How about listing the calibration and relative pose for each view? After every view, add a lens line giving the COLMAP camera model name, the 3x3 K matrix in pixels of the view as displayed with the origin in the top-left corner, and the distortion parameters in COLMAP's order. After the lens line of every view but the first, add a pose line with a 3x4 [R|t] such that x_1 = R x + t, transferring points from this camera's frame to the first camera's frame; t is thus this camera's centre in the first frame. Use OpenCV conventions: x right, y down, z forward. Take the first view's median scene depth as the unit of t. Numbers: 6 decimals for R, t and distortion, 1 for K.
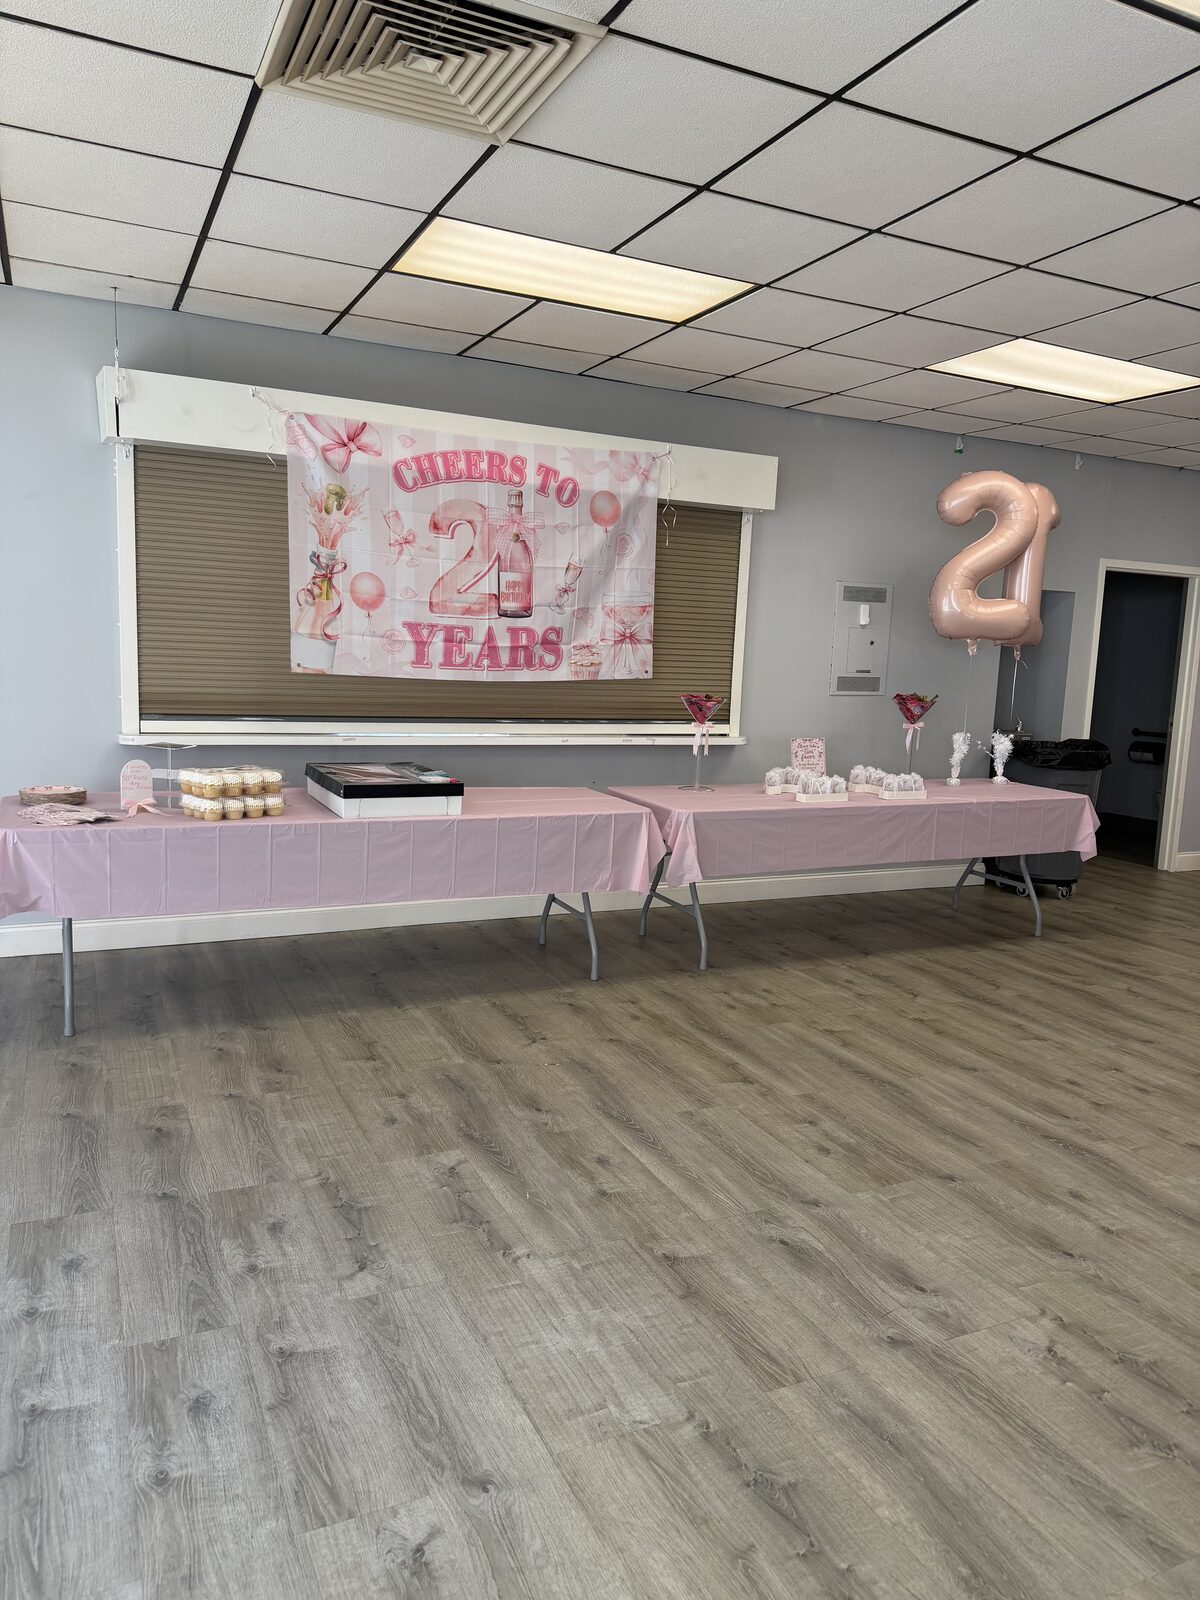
lens RADIAL K [[1120.2, 0, 600.0], [0, 1120.2, 800.0], [0, 0, 1]] dist [0.117293, -0.094193]
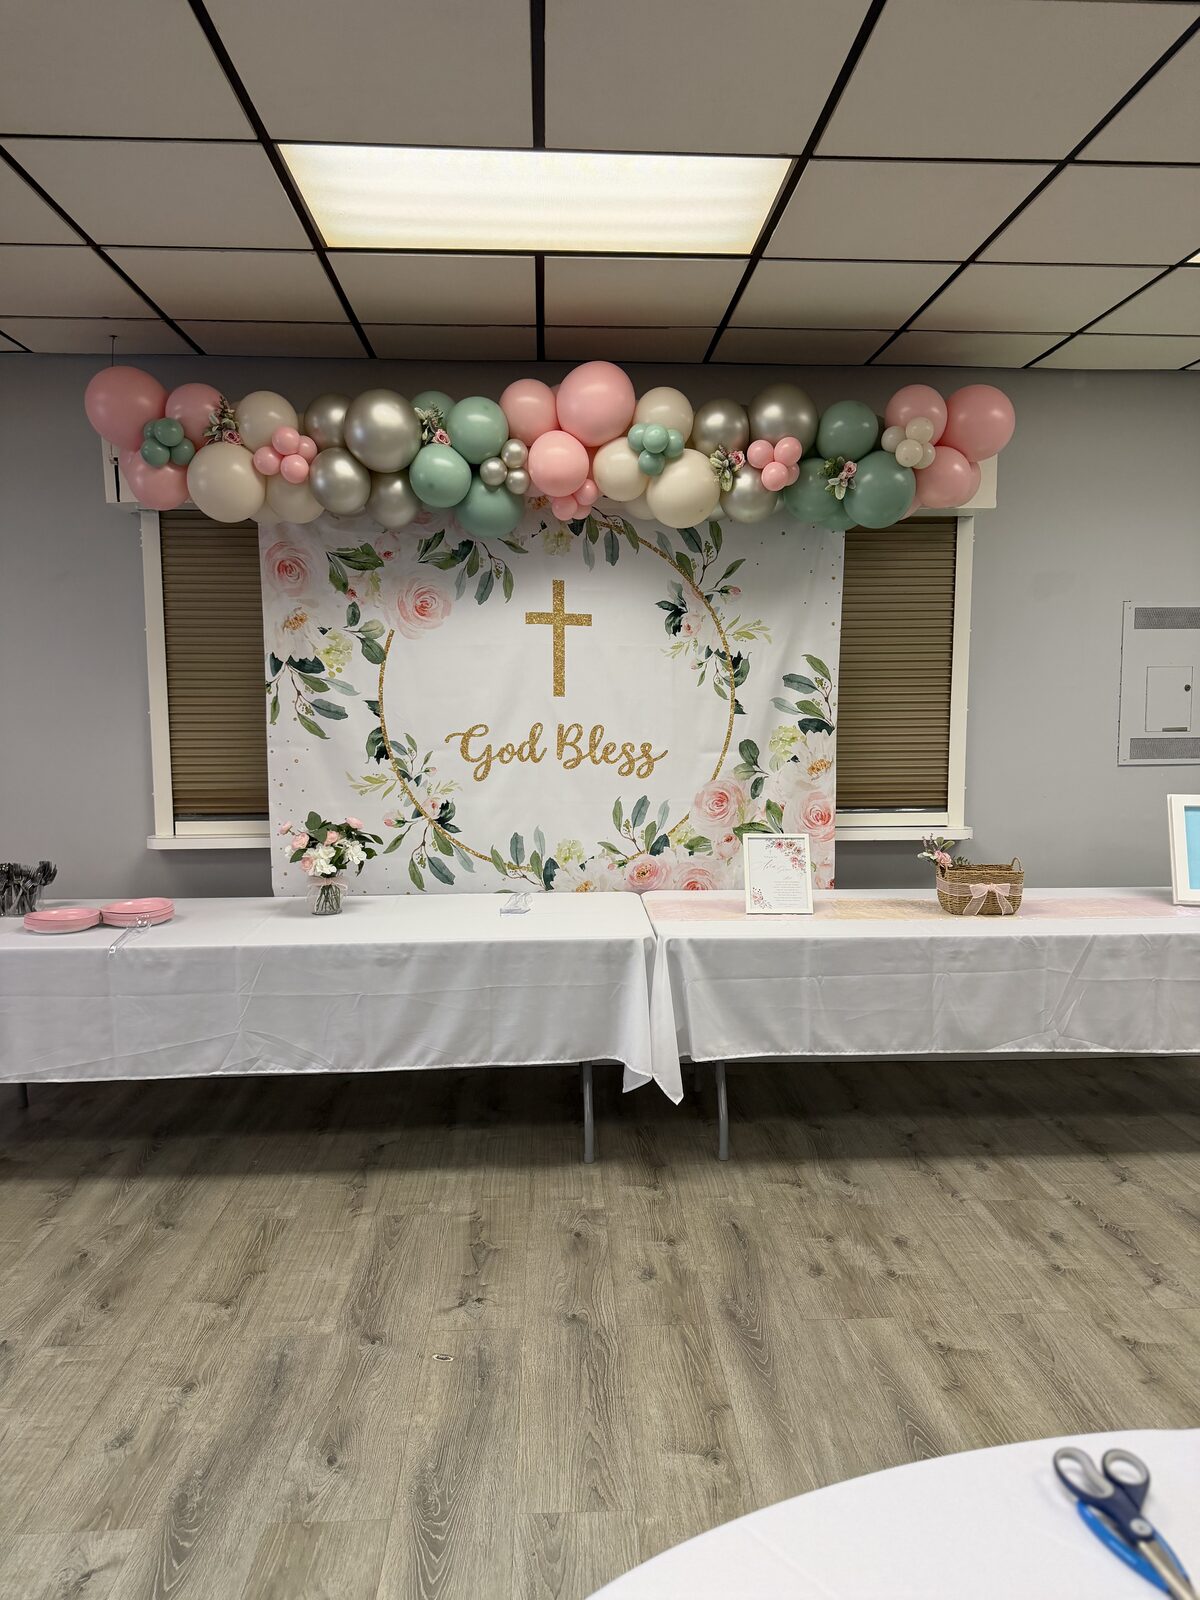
lens RADIAL K [[1125.3, 0, 600.0], [0, 1125.3, 800.0], [0, 0, 1]] dist [0.028497, -0.038200]
pose [[0.923104, -0.009932, -0.384423, 0.292735], [-0.010161, 0.998687, -0.050201, -0.057089], [0.384417, 0.050247, 0.921791, 0.403517]]
